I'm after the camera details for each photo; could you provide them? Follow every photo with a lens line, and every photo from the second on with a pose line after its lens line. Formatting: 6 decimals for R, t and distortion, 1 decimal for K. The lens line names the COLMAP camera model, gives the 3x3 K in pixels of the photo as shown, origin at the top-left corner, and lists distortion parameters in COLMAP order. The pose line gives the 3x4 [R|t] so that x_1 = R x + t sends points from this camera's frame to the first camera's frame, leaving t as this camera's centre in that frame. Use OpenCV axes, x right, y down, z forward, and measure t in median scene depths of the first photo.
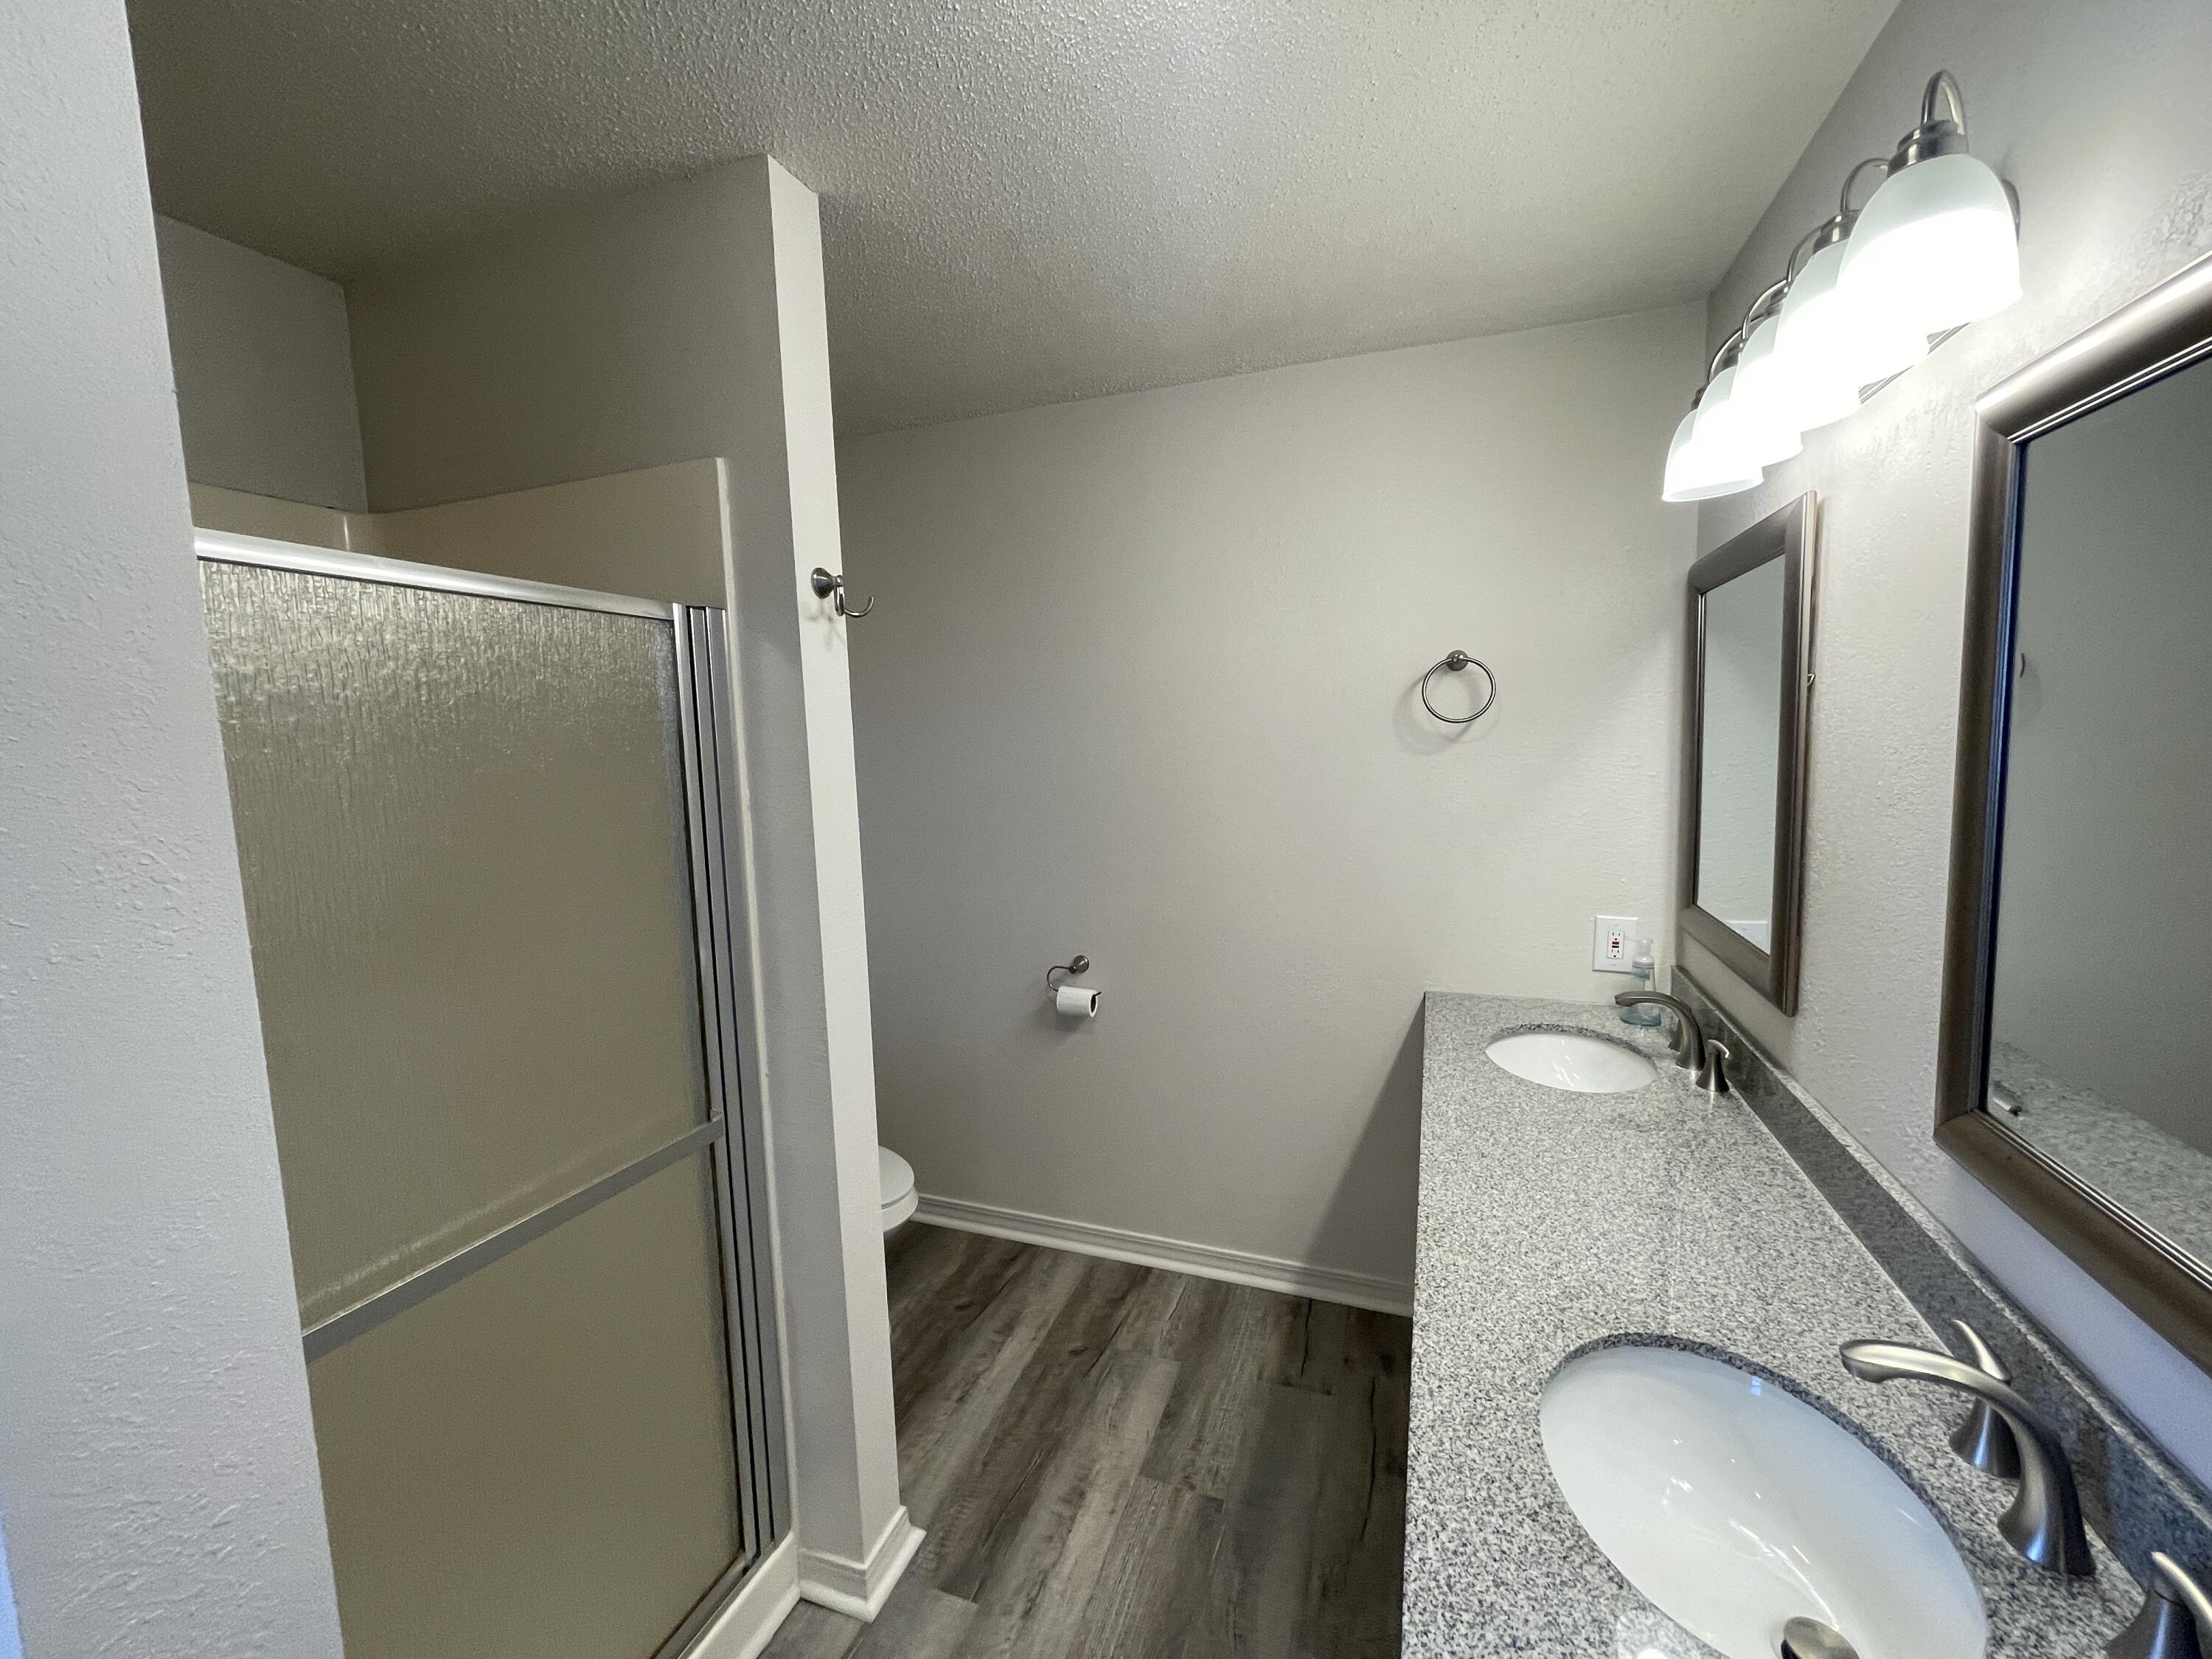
lens RADIAL K [[894.3, 0, 1100.4], [0, 894.3, 824.6], [0, 0, 1]] dist [0.000411, 0.000594]
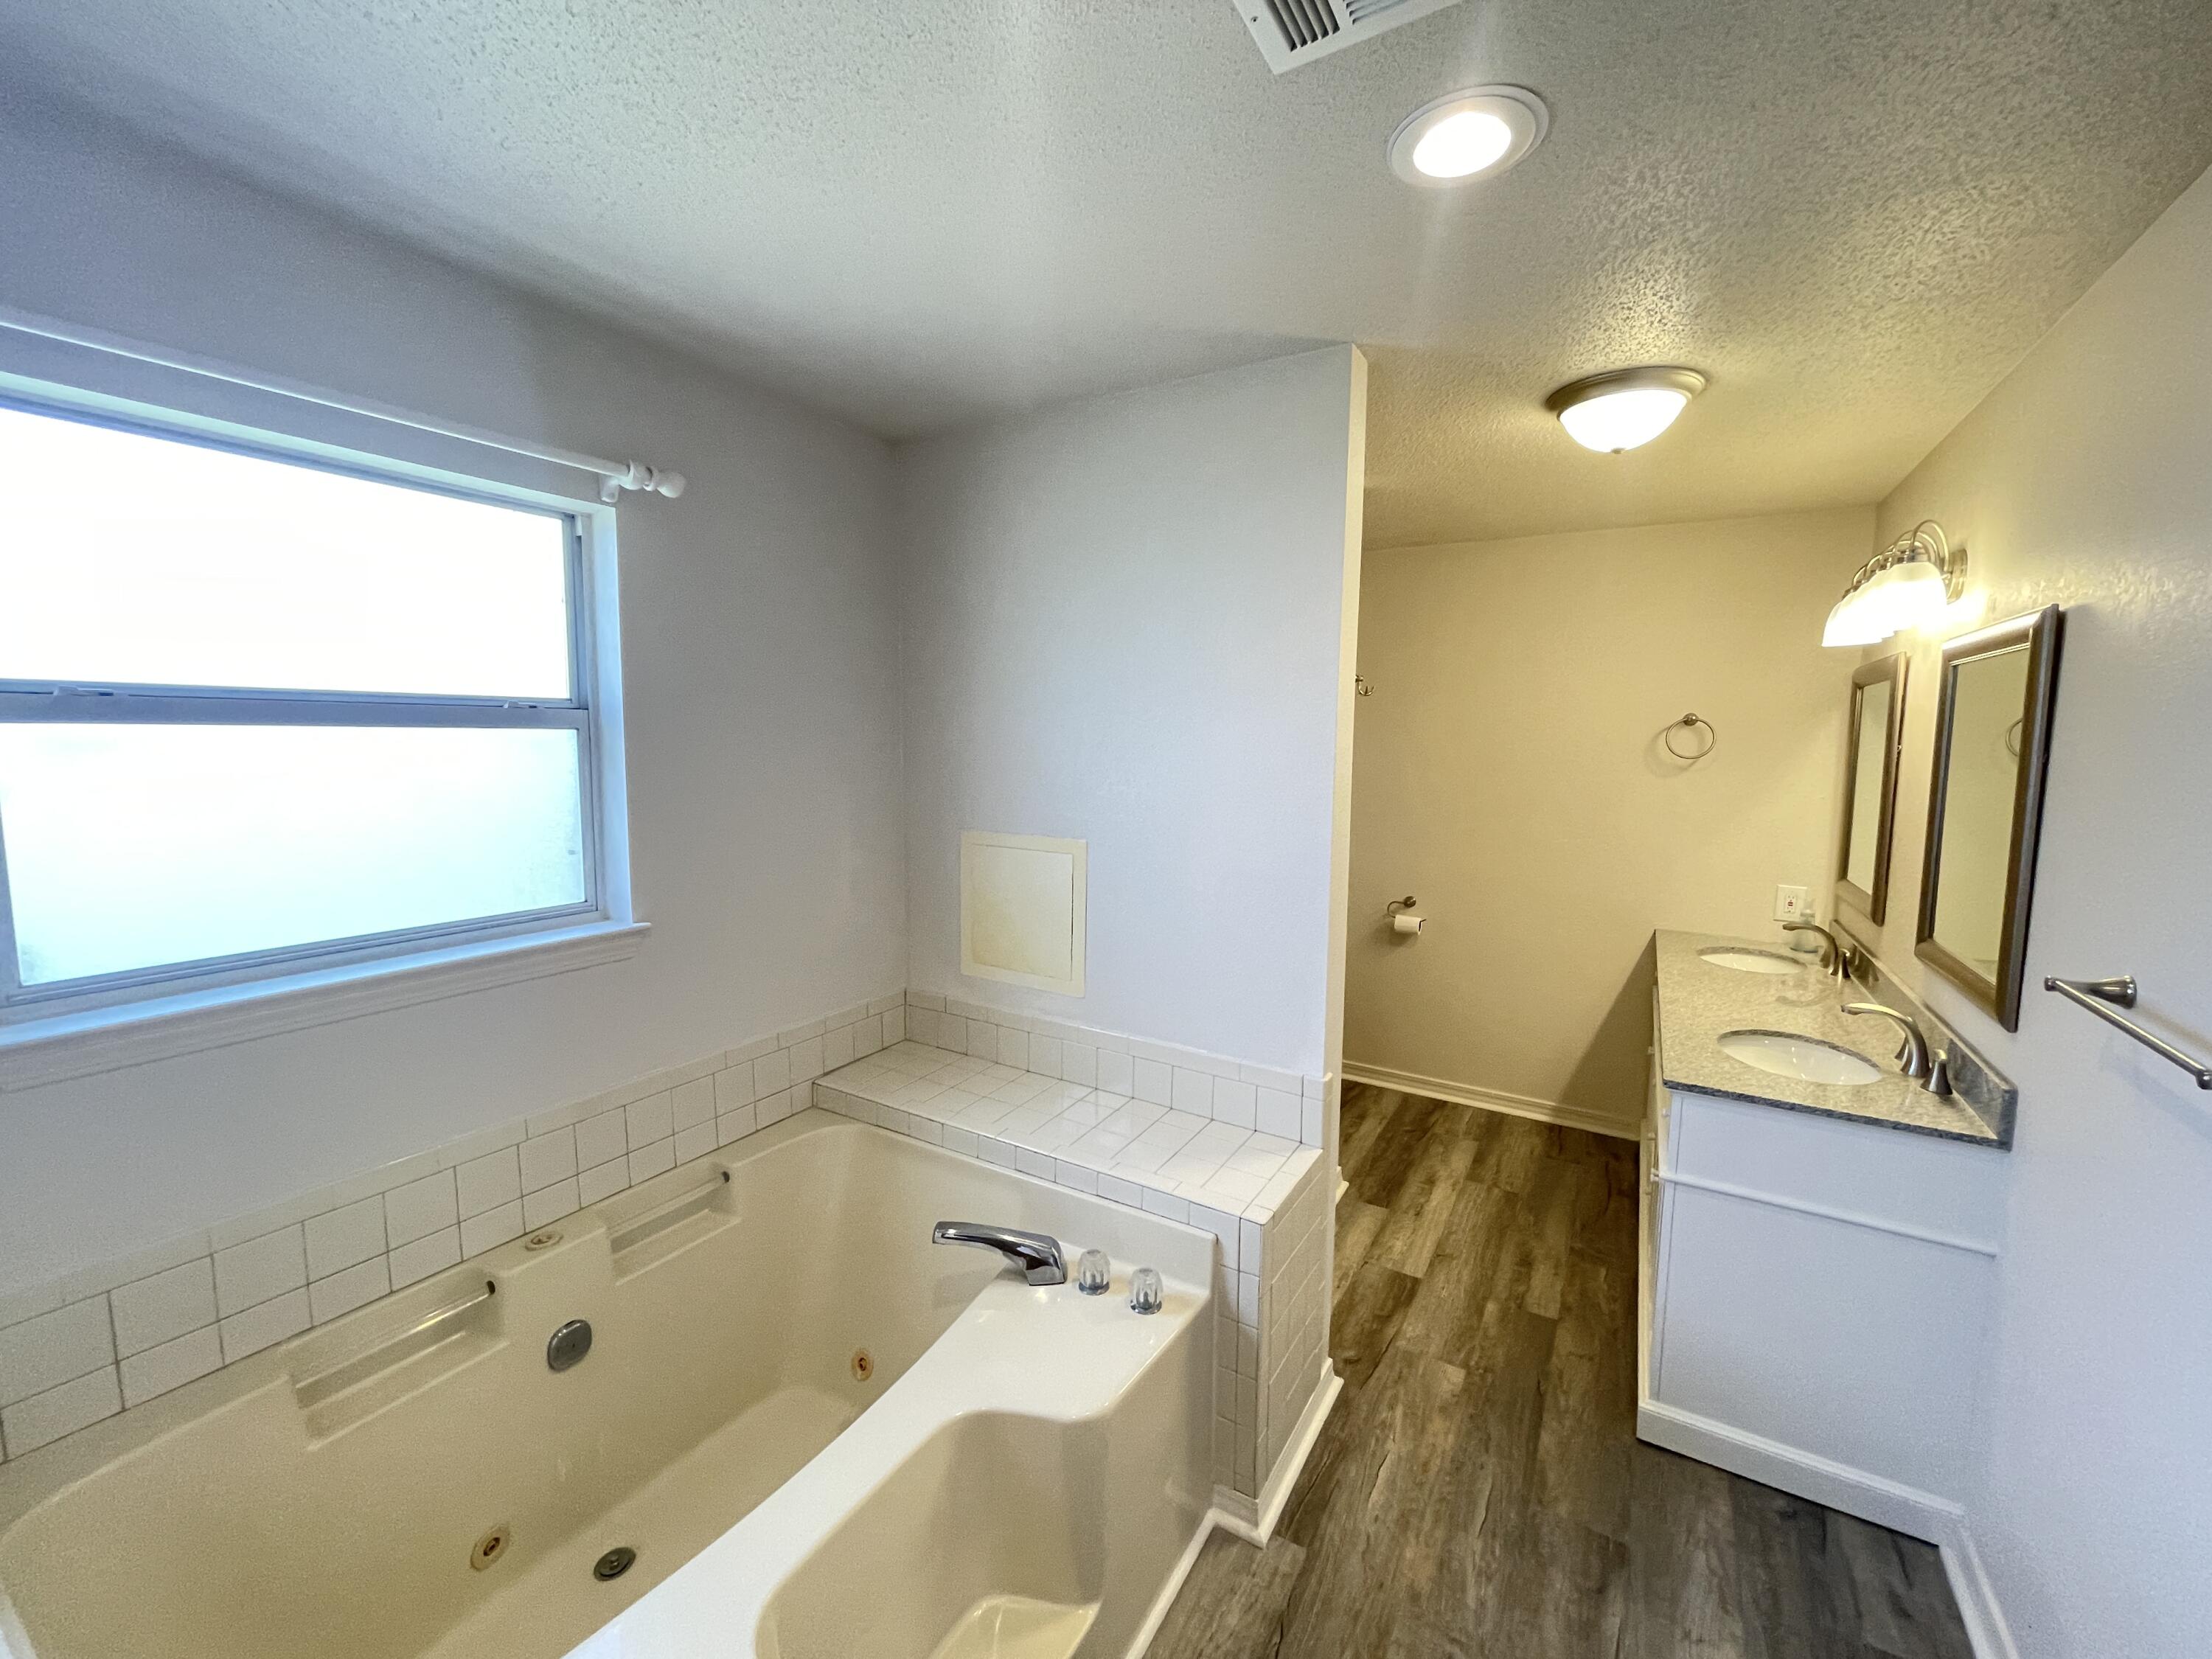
lens RADIAL K [[899.4, 0, 1114.0], [0, 899.4, 825.2], [0, 0, 1]] dist [-0.000339, 0.019401]
pose [[0.983925, 0.057738, -0.168989, -0.357797], [-0.058041, 0.998309, 0.003145, 0.063991], [0.168884, 0.006714, 0.985613, -0.822872]]
